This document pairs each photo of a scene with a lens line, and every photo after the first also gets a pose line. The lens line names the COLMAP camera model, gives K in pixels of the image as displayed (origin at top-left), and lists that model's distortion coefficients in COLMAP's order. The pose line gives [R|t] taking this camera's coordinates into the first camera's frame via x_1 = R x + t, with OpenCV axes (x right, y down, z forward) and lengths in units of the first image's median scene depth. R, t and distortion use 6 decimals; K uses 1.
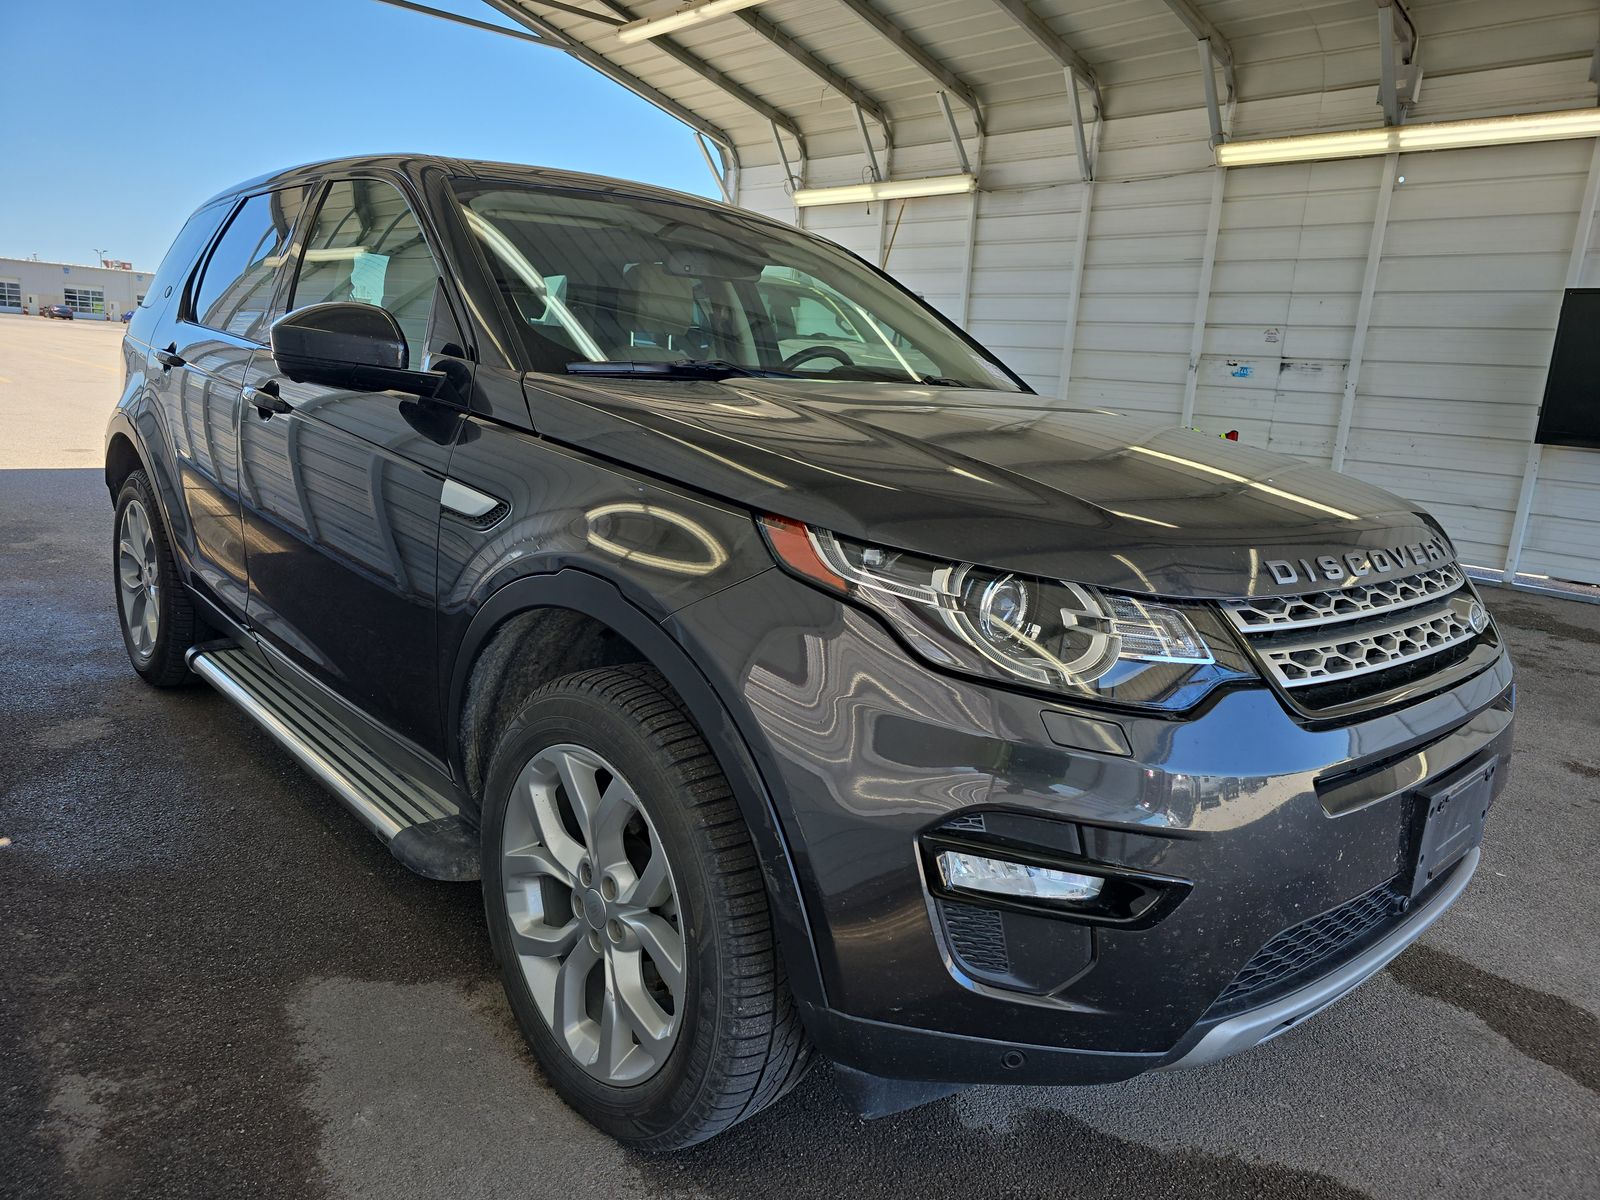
lens RADIAL K [[1067.4, 0, 806.9], [0, 1067.4, 594.0], [0, 0, 1]] dist [0.029855, -0.024333]
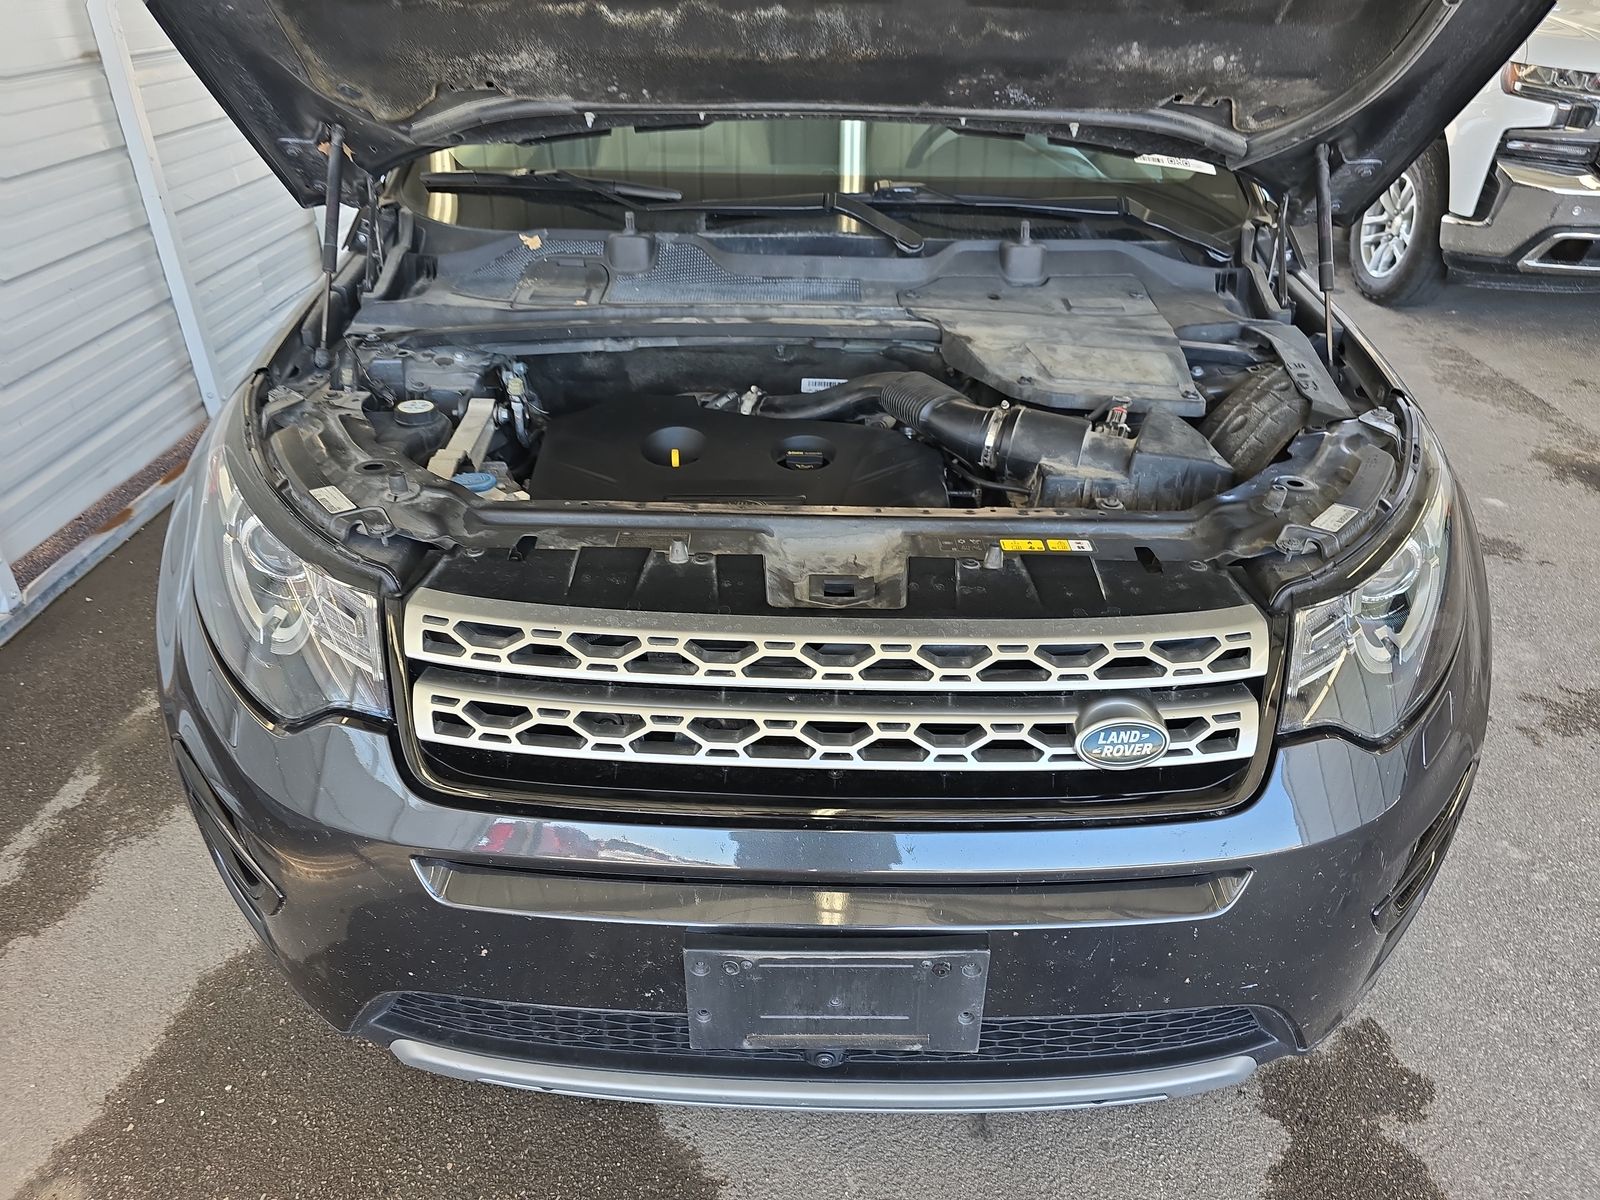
lens RADIAL K [[1067.4, 0, 806.9], [0, 1067.4, 594.0], [0, 0, 1]] dist [0.029855, -0.024333]
pose [[0.727383, 0.303355, -0.615540, 1.099337], [-0.105381, 0.935725, 0.336621, -0.307801], [0.678092, -0.179986, 0.712599, 0.641630]]
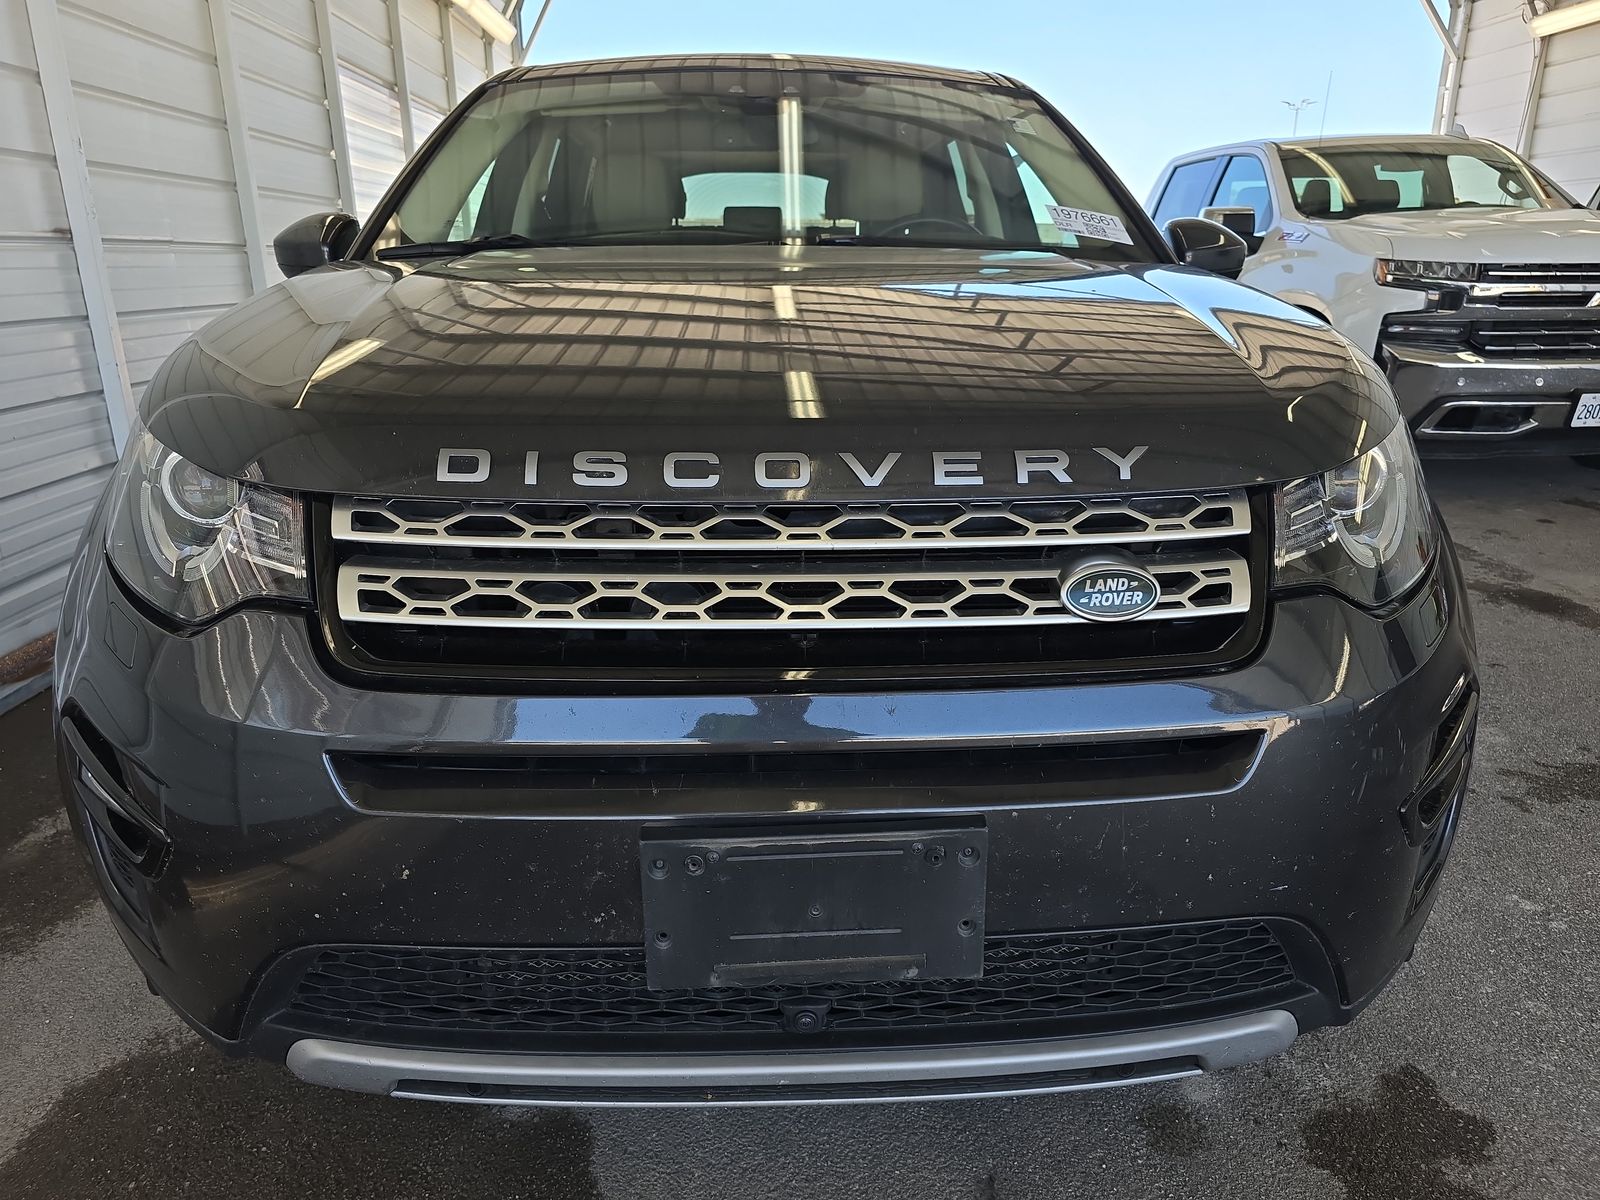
lens RADIAL K [[1062.5, 0, 807.0], [0, 1062.5, 614.1], [0, 0, 1]] dist [0.038581, -0.031796]
pose [[0.764091, 0.132339, -0.631388, 1.121145], [-0.079498, 0.990588, 0.111421, -0.020922], [0.640191, -0.034942, 0.767420, 0.644516]]
